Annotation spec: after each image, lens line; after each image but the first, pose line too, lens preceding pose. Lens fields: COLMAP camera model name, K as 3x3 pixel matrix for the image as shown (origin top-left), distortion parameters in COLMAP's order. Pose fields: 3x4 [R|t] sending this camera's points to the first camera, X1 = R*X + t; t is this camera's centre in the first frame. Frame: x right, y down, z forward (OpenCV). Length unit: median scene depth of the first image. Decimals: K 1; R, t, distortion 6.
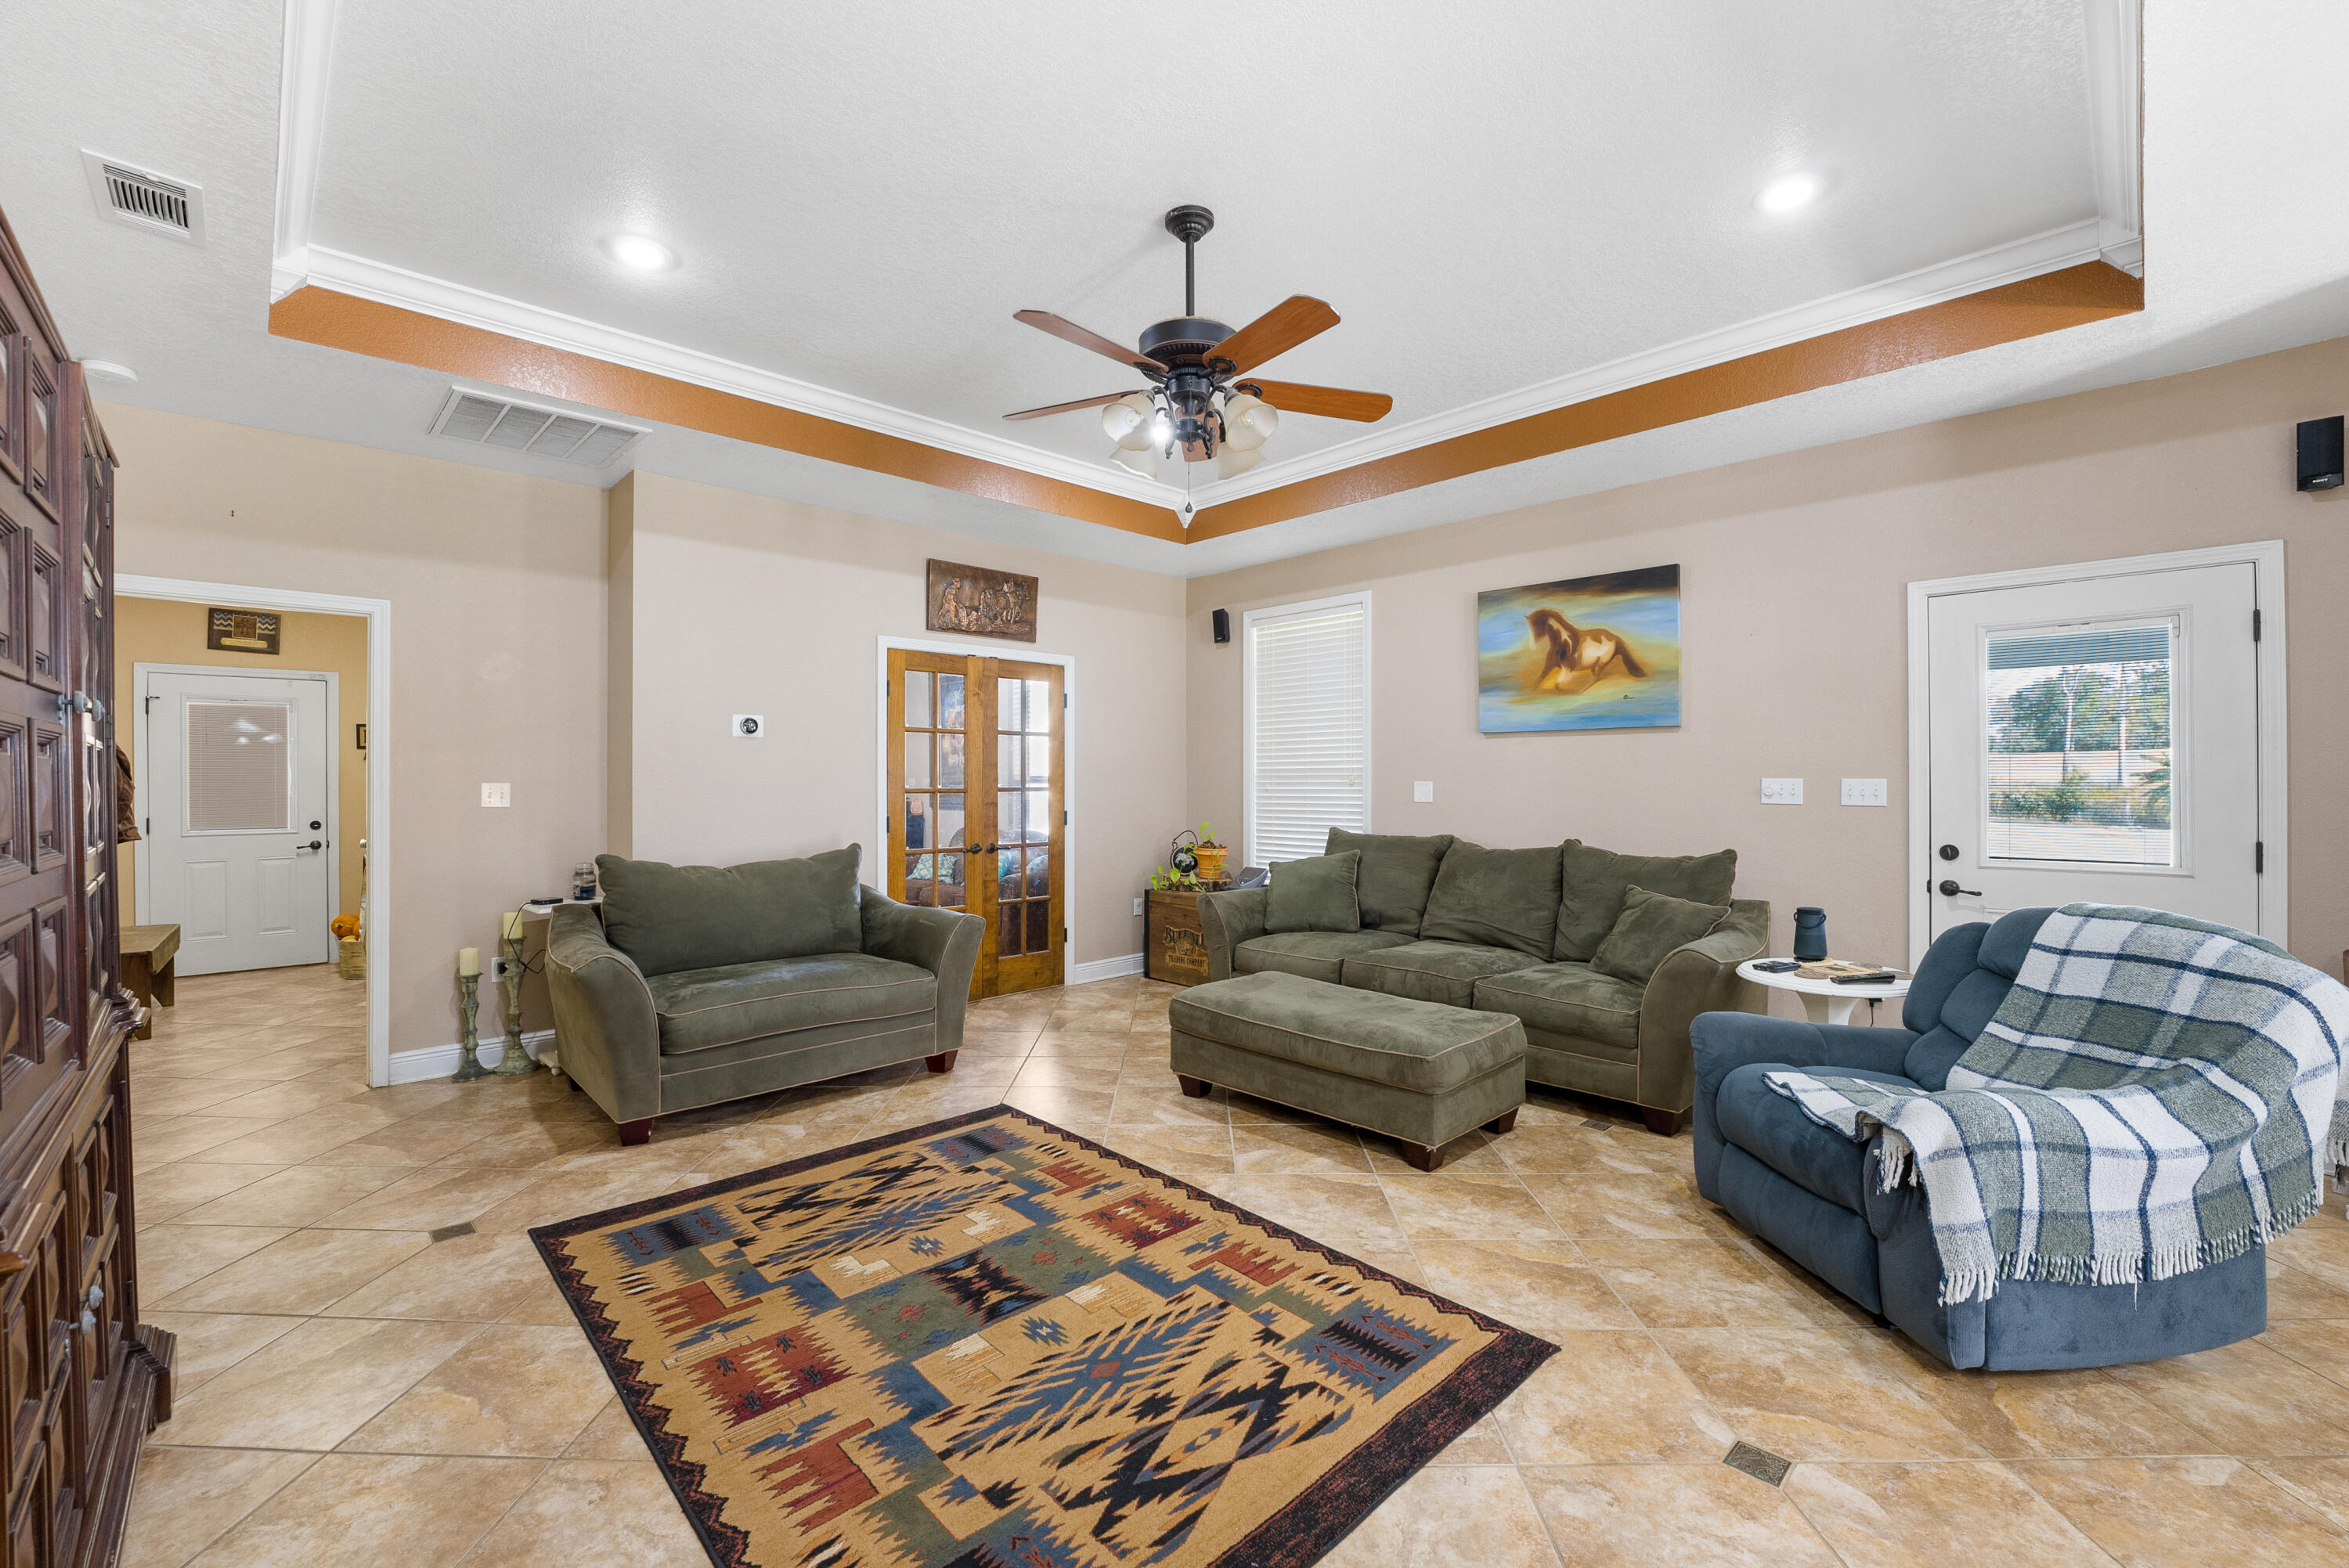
lens RADIAL K [[967.7, 0, 1201.9], [0, 967.7, 791.8], [0, 0, 1]] dist [-0.019800, 0.001692]
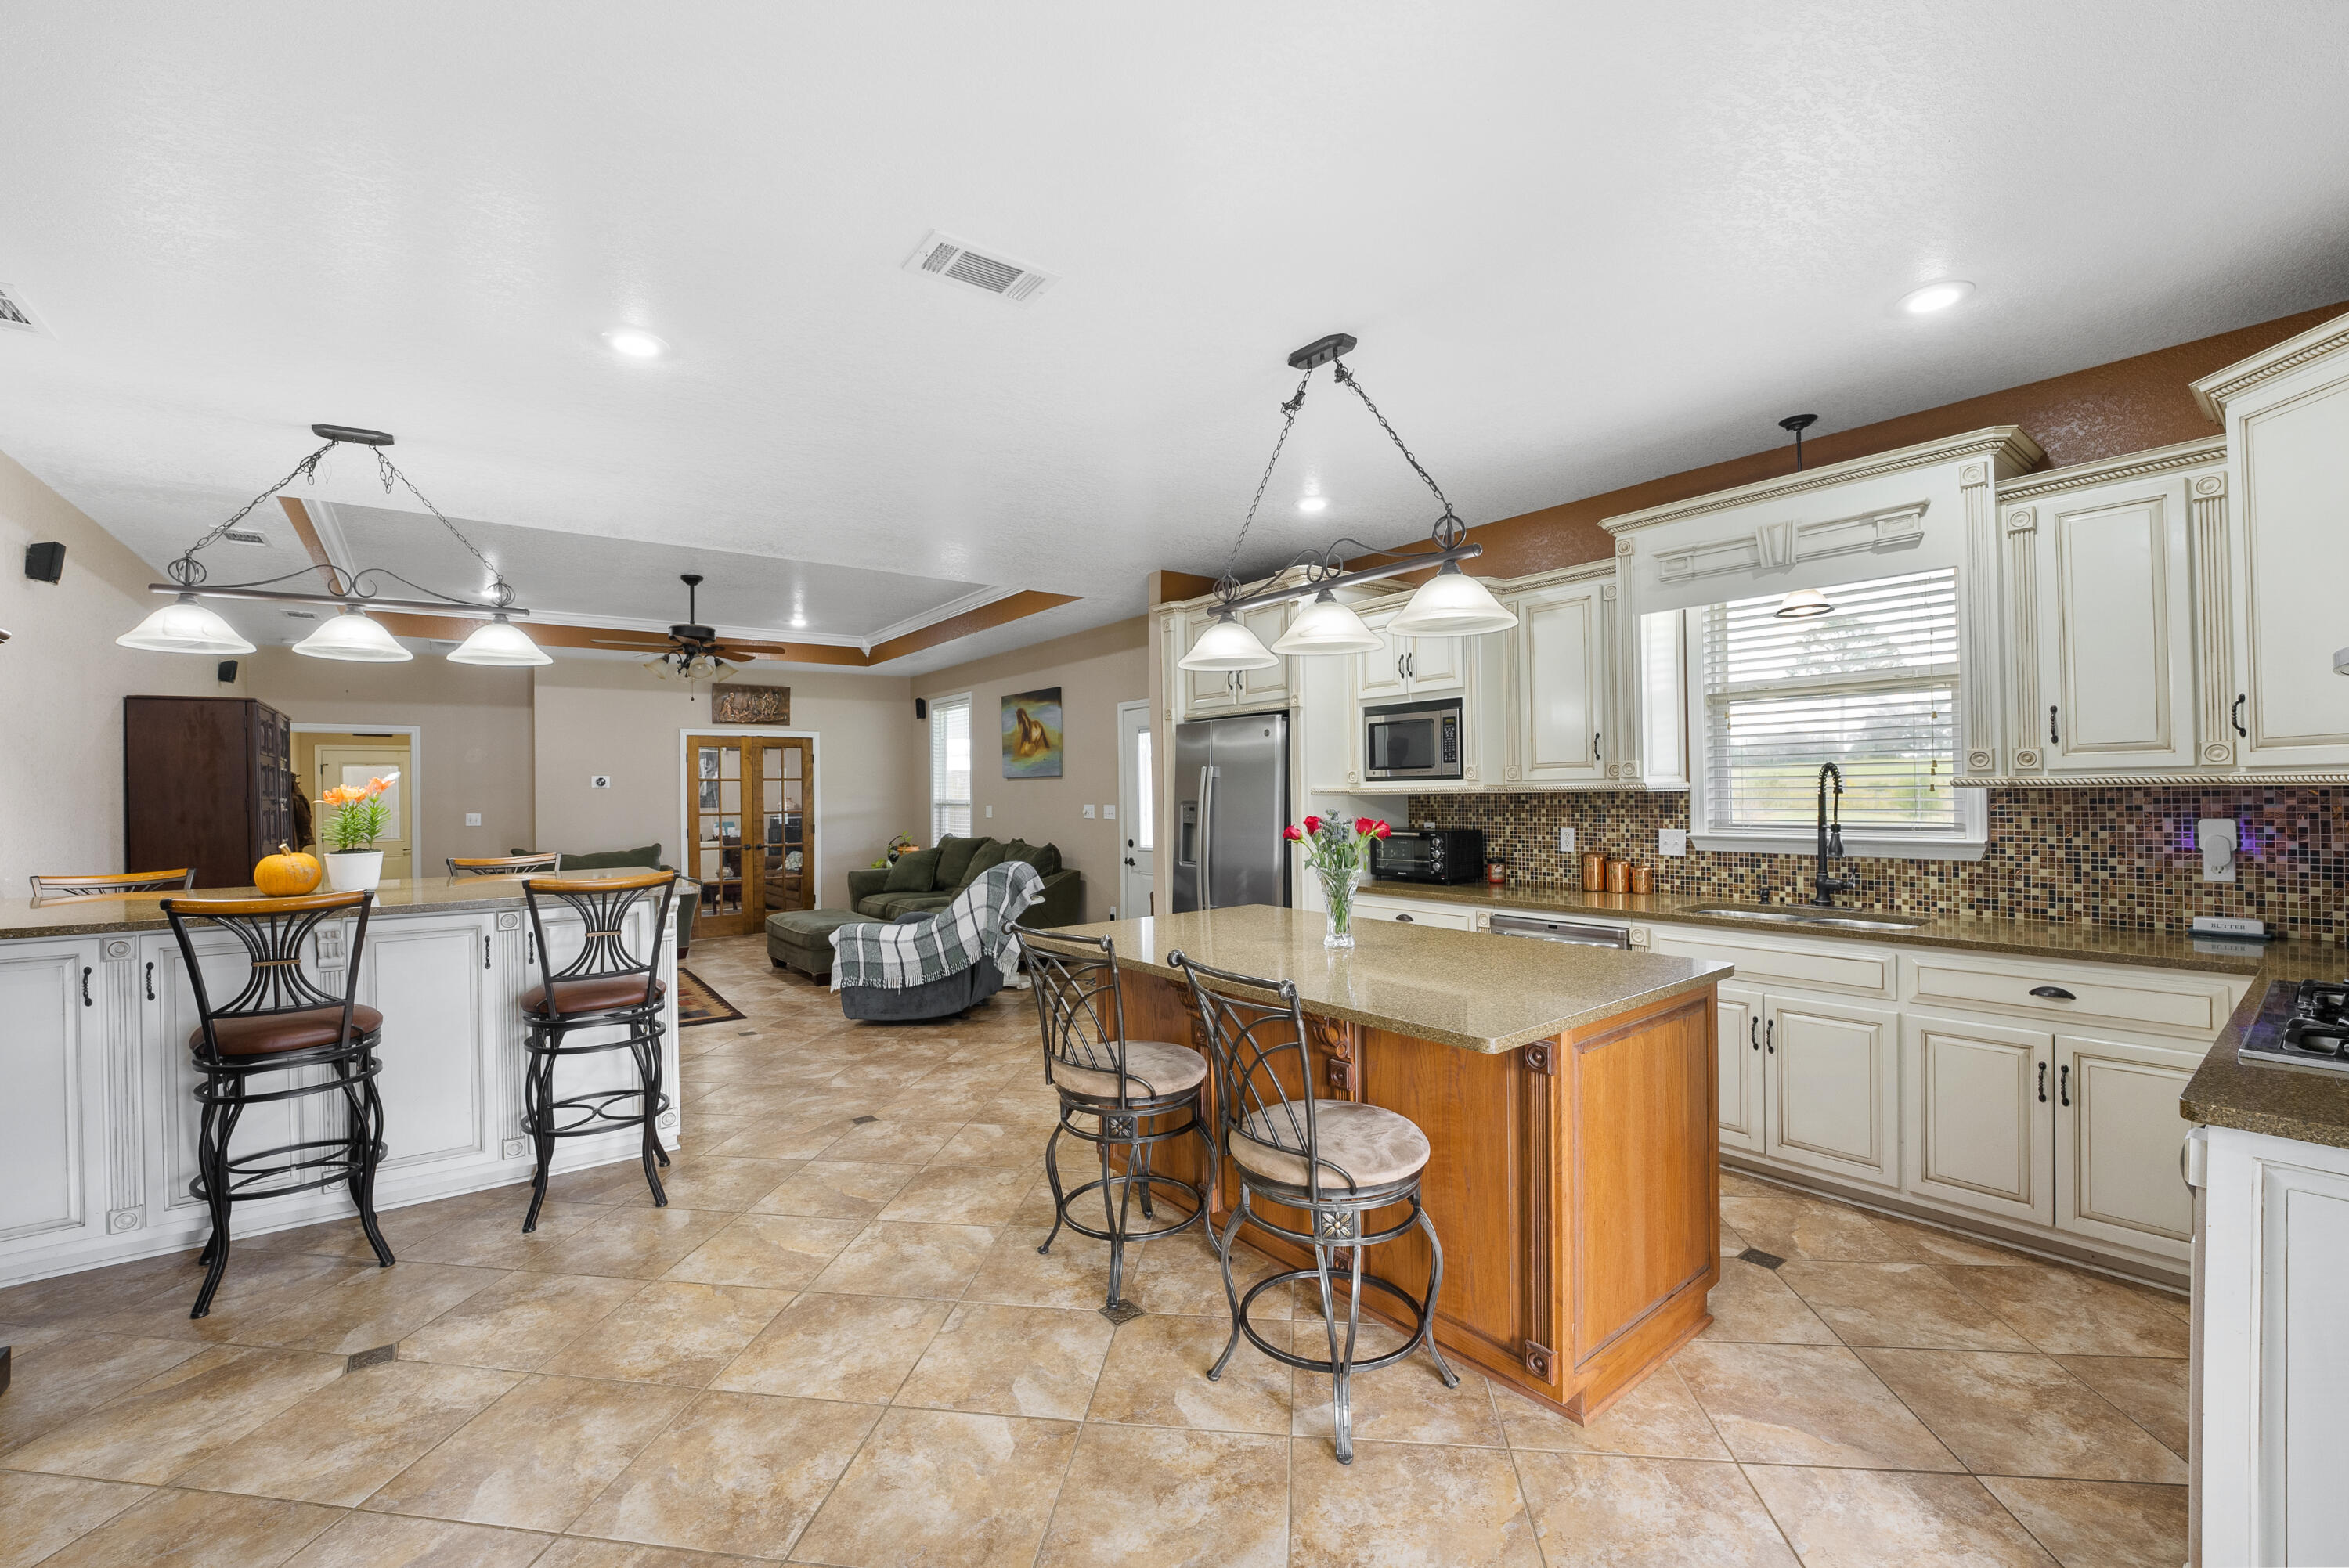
lens RADIAL K [[967.7, 0, 1199.9], [0, 967.7, 785.8], [0, 0, 1]] dist [-0.019800, 0.001692]
pose [[0.993561, -0.013945, -0.112439, 1.413485], [0.012123, 0.999784, -0.016876, -0.022500], [0.112650, 0.015404, 0.993515, -1.149820]]
